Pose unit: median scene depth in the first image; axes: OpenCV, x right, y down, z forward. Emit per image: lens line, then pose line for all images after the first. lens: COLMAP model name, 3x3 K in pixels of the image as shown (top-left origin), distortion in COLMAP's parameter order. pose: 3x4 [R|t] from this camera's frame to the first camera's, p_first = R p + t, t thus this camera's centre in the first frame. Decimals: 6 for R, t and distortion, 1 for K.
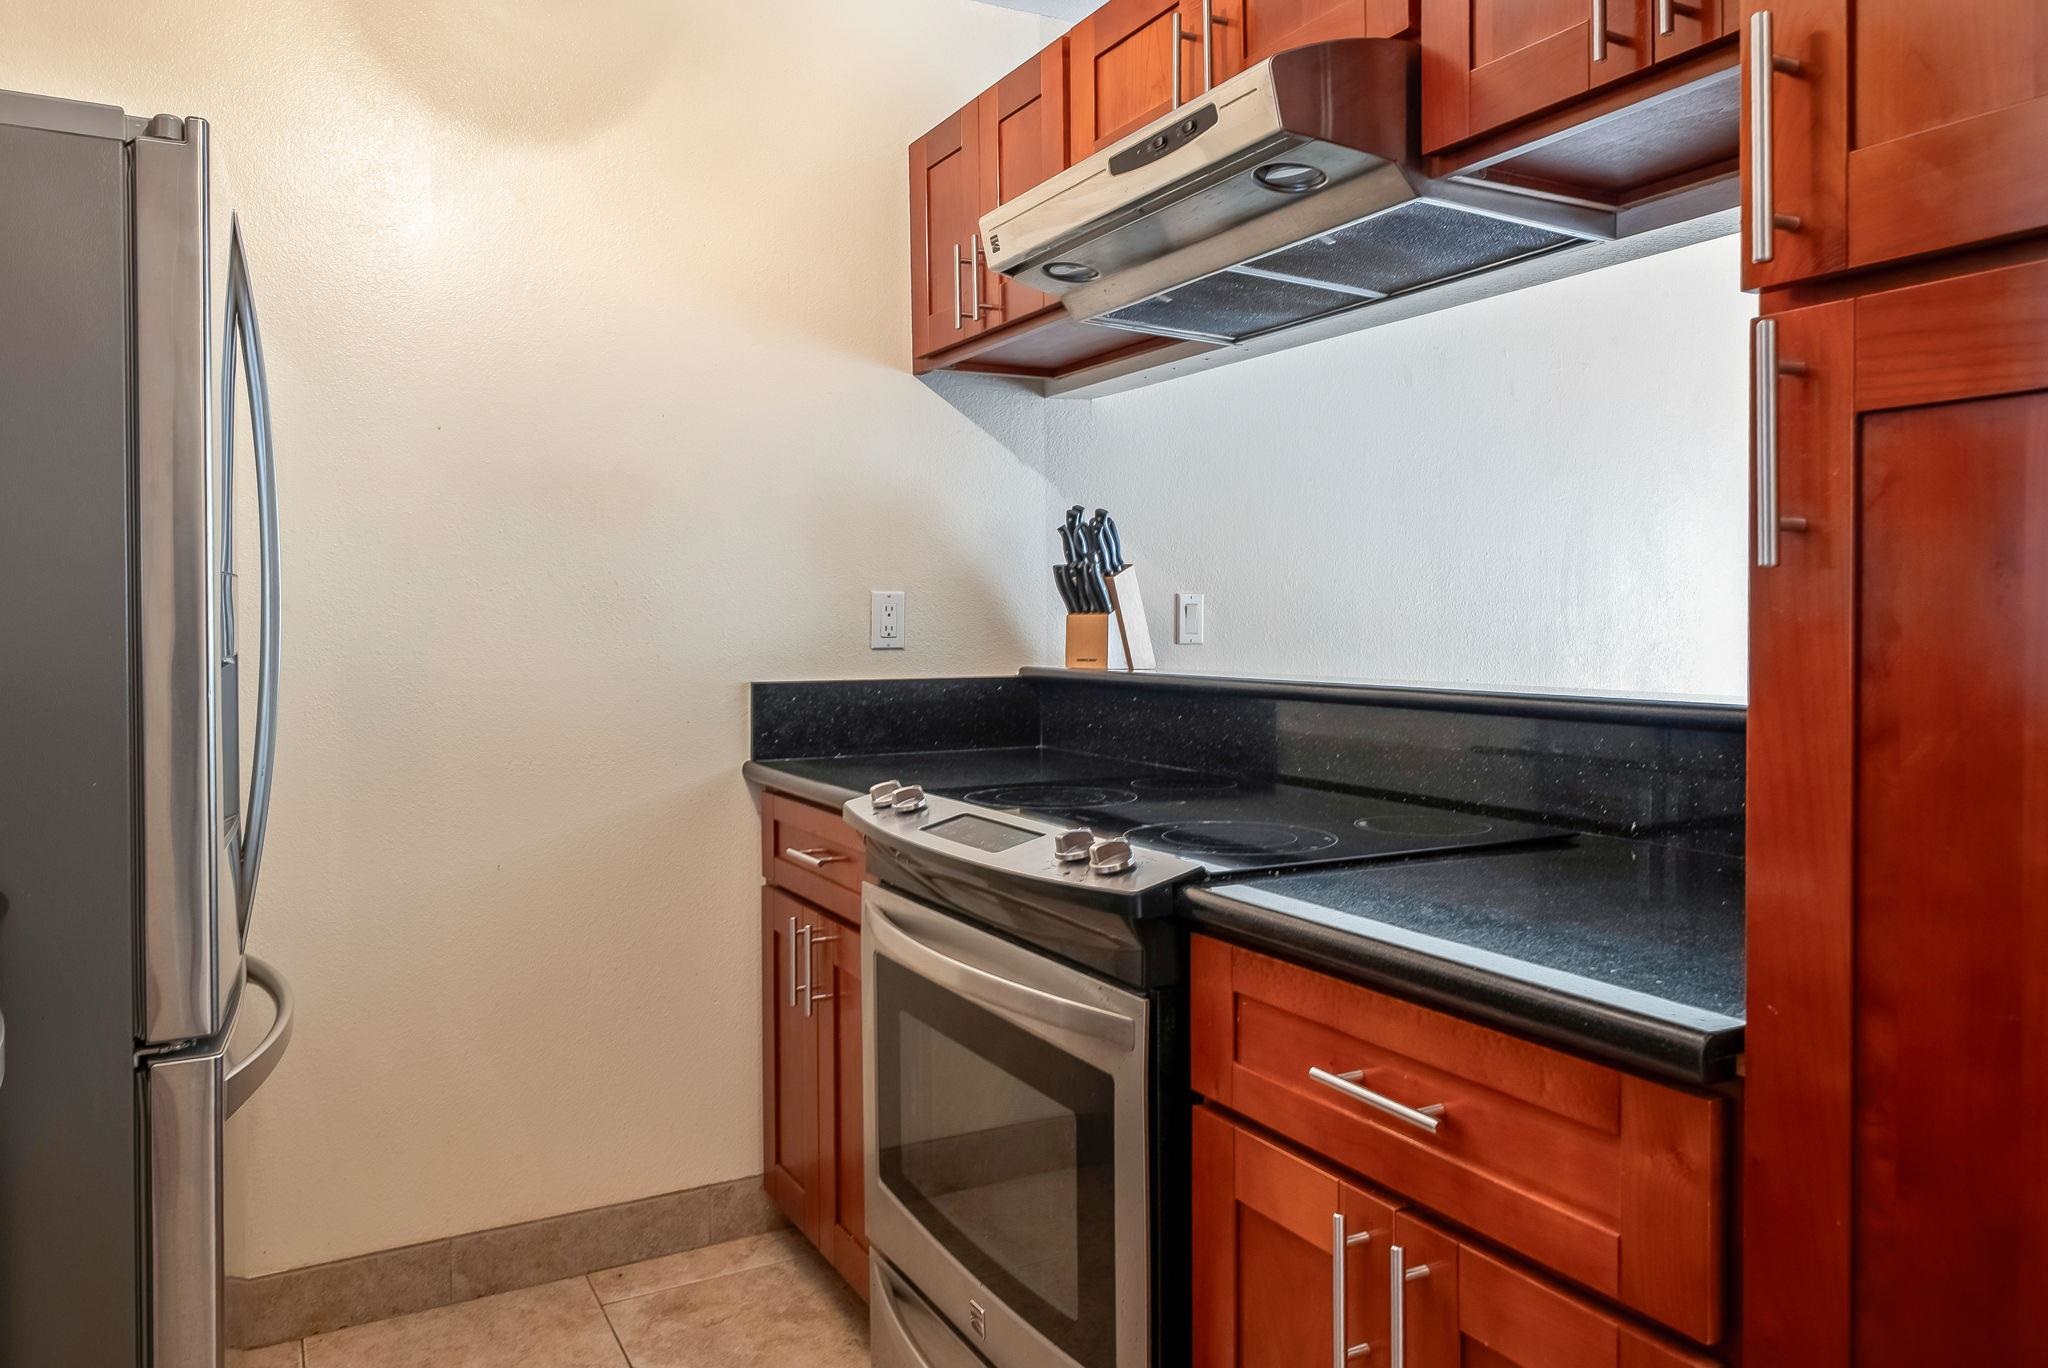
lens RADIAL K [[1416.3, 0, 1022.3], [0, 1416.3, 628.5], [0, 0, 1]] dist [0.002250, -0.000998]
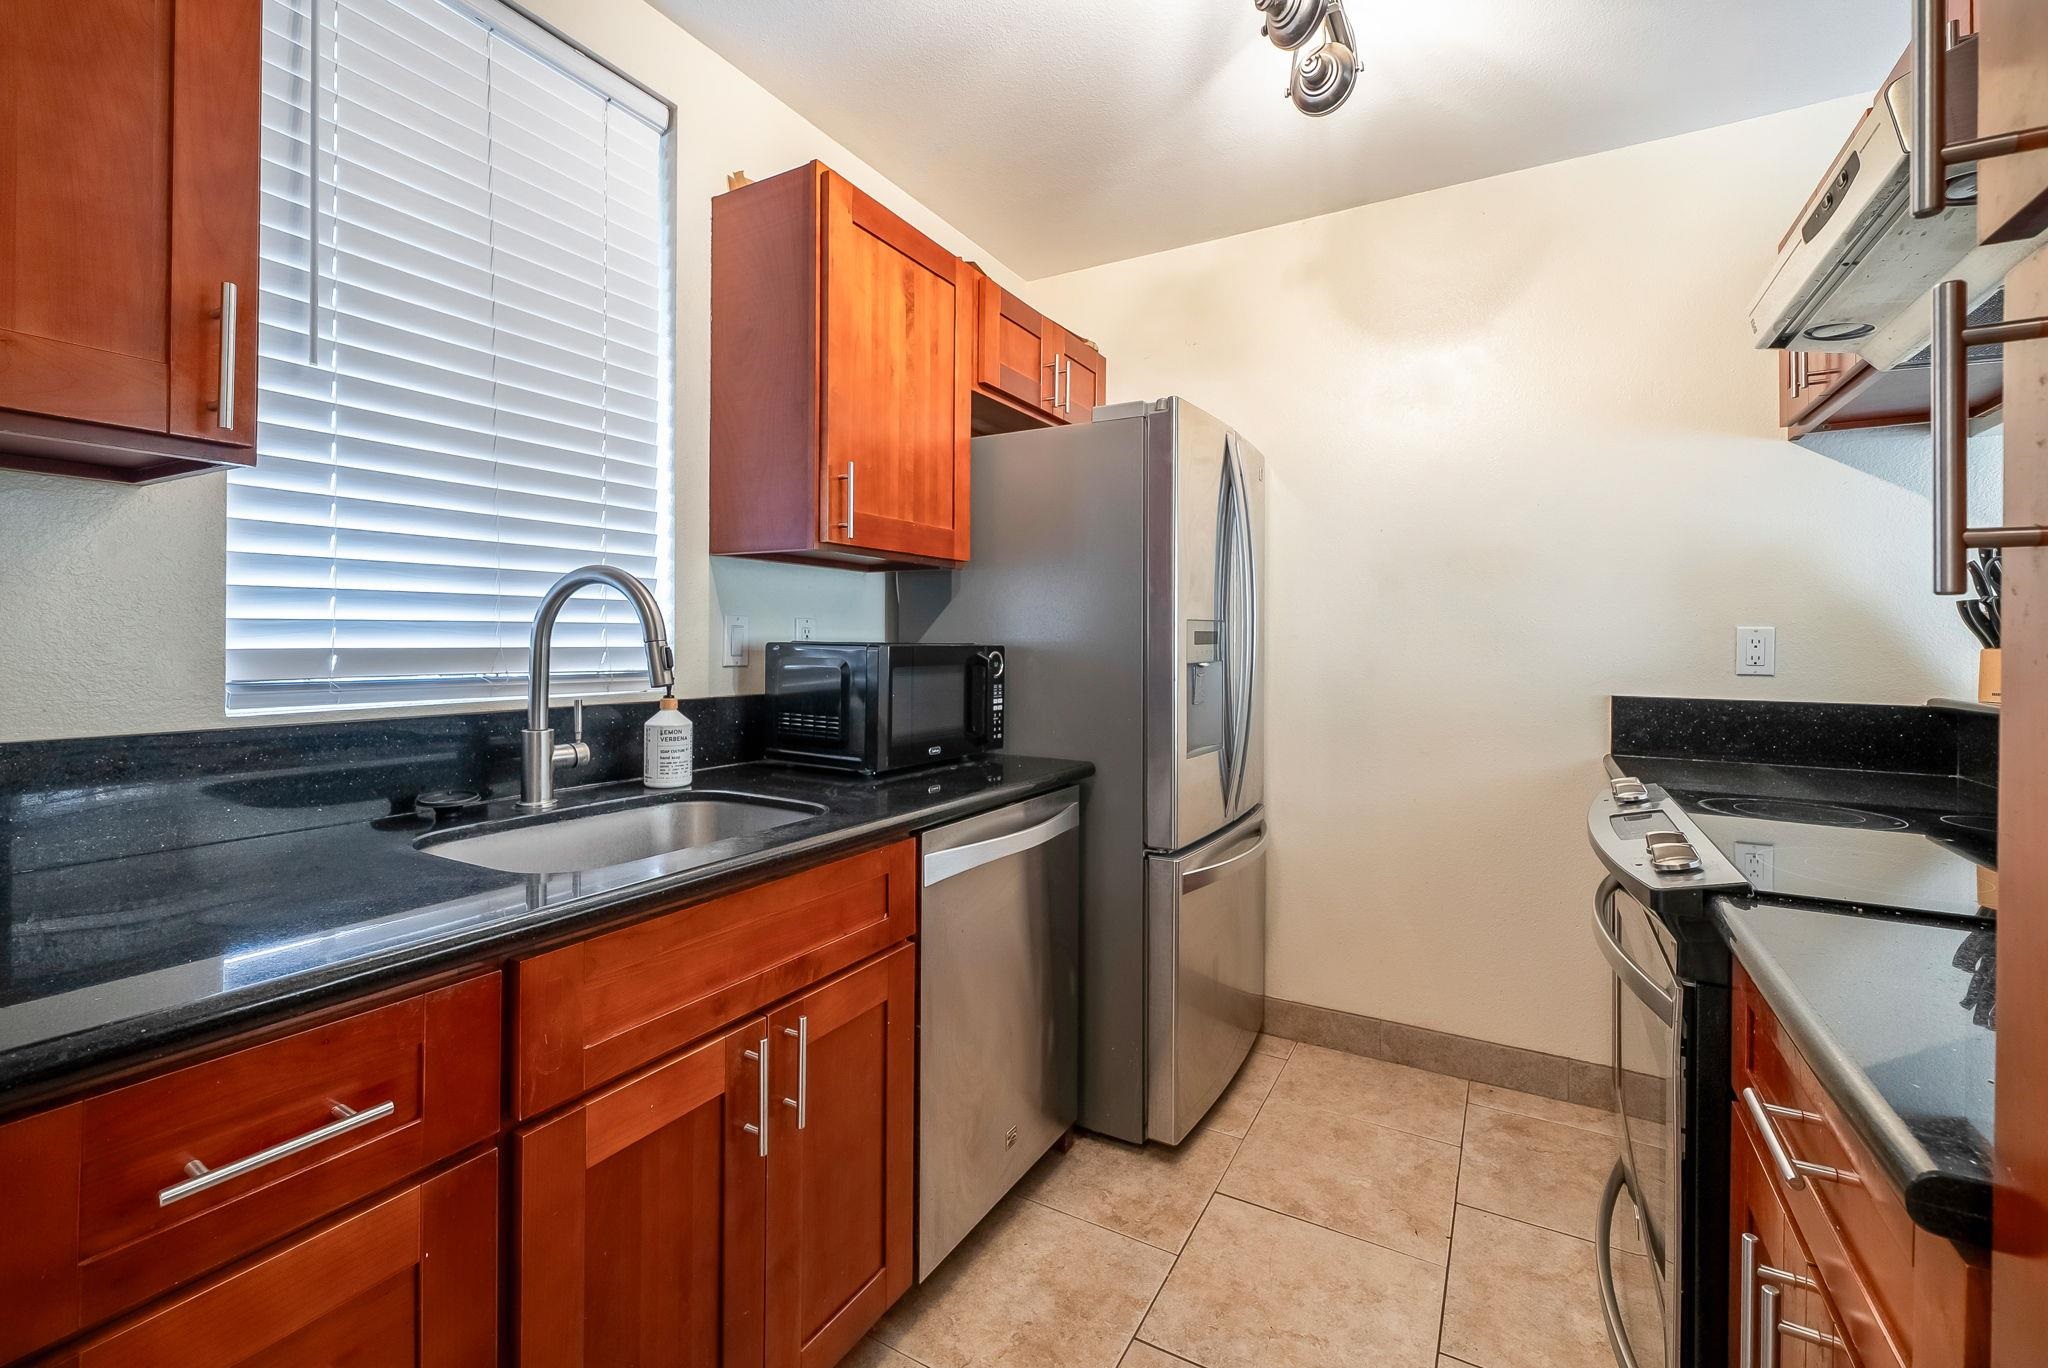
lens RADIAL K [[869.7, 0, 1030.1], [0, 869.7, 642.5], [0, 0, 1]] dist [-0.000288, -0.000098]
pose [[0.525636, 0.009684, -0.850654, 0.244492], [-0.018111, 0.999836, 0.000191, -0.002571], [0.850517, 0.015306, 0.525725, 0.114860]]
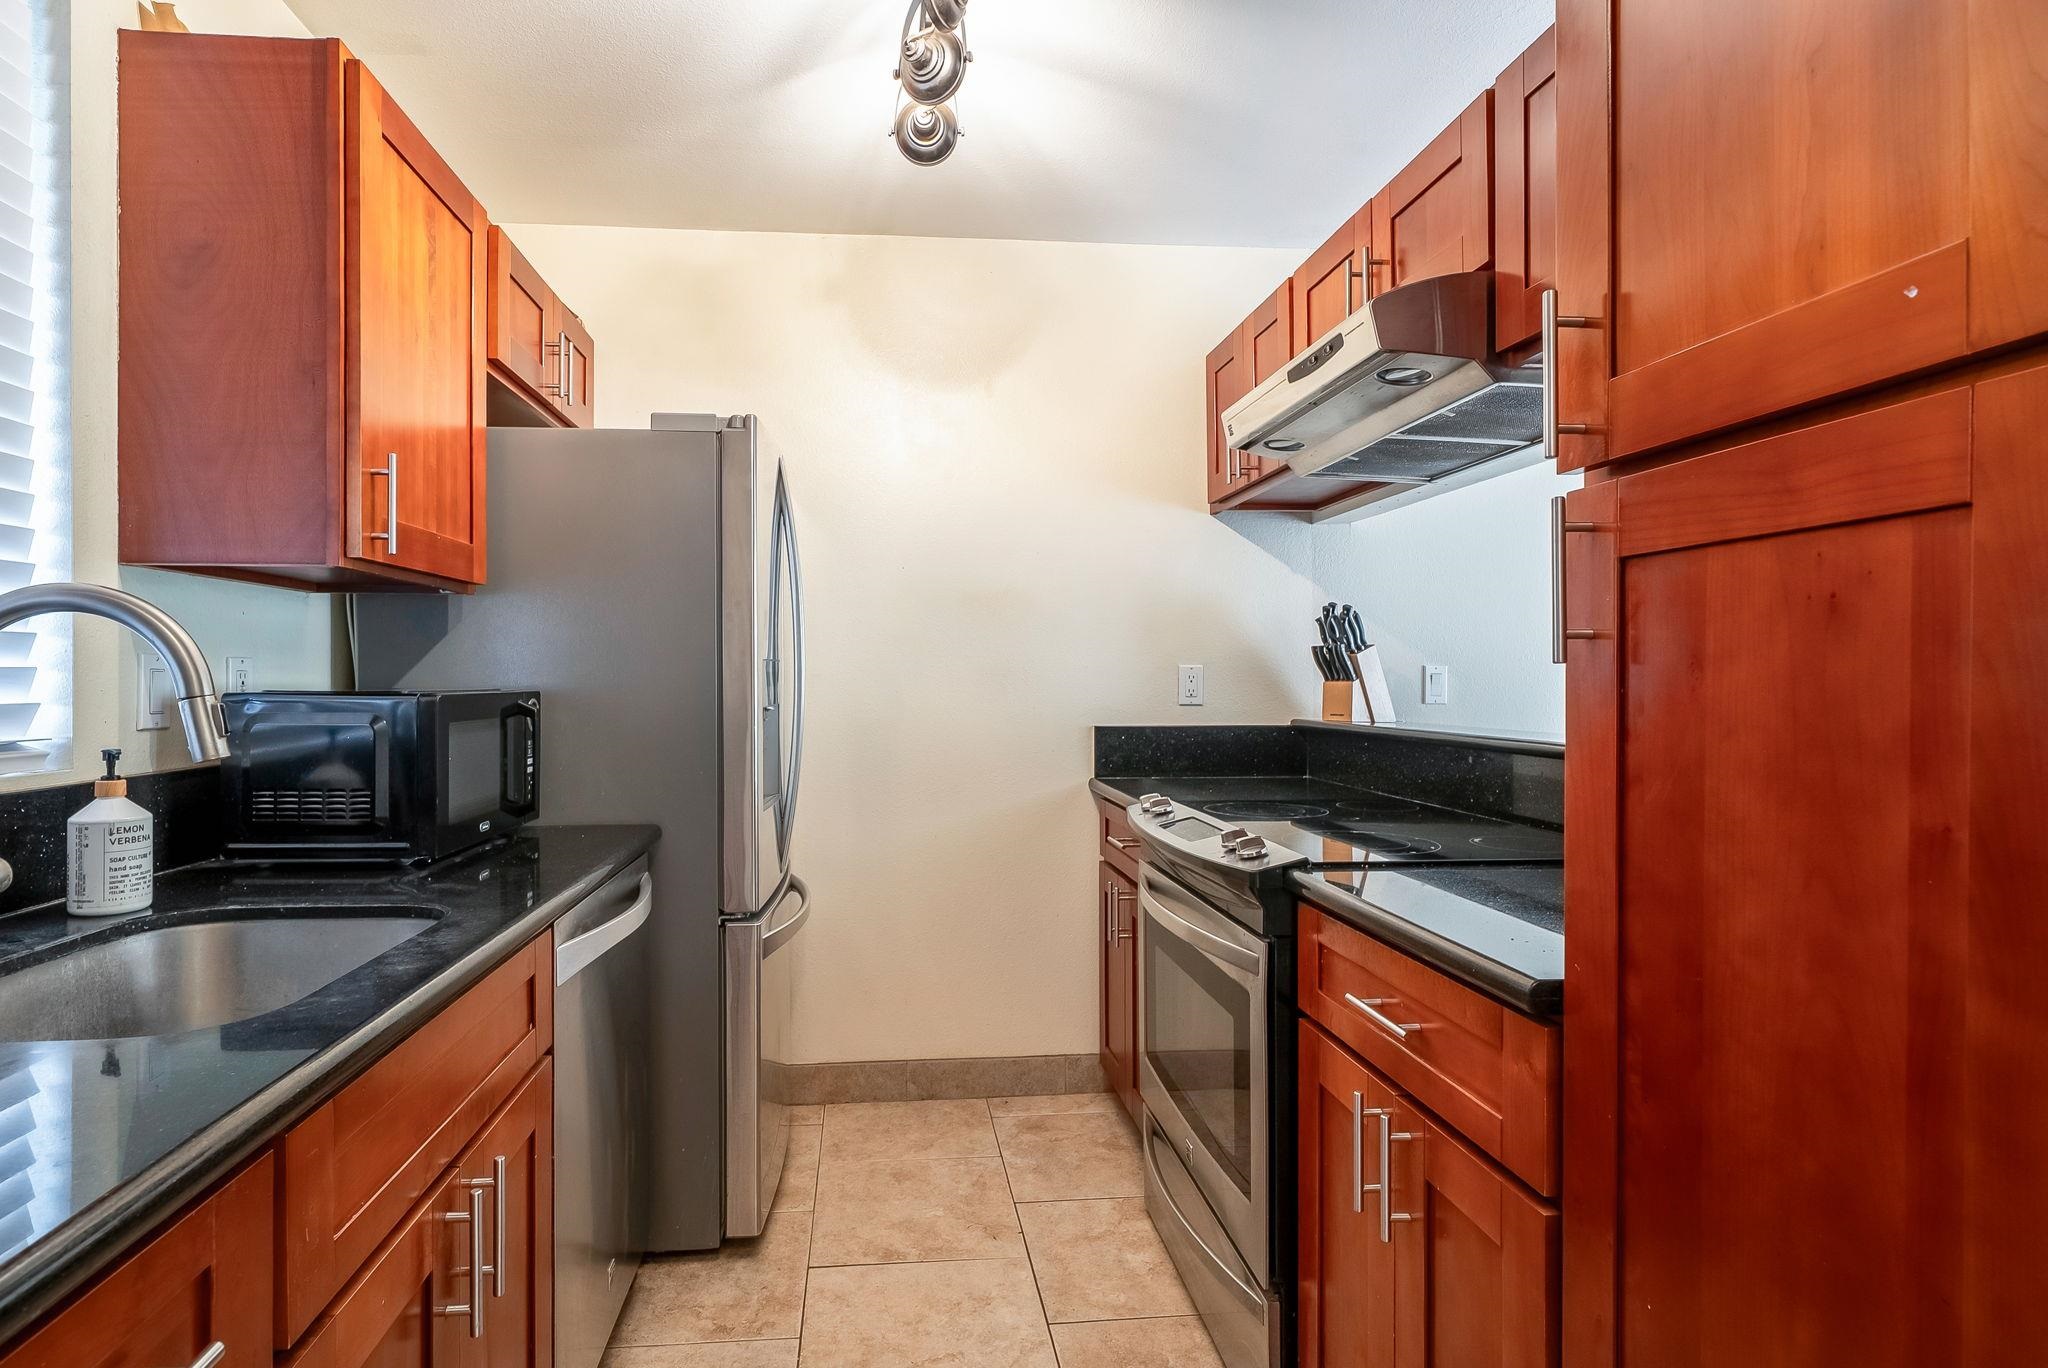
lens RADIAL K [[1048.4, 0, 959.8], [0, 1048.4, 679.4], [0, 0, 1]] dist [-0.000380, -0.000273]
pose [[0.914875, 0.003596, -0.403722, 0.144543], [-0.005849, 0.999973, -0.004347, -0.006696], [0.403695, 0.006338, 0.914871, -0.090932]]
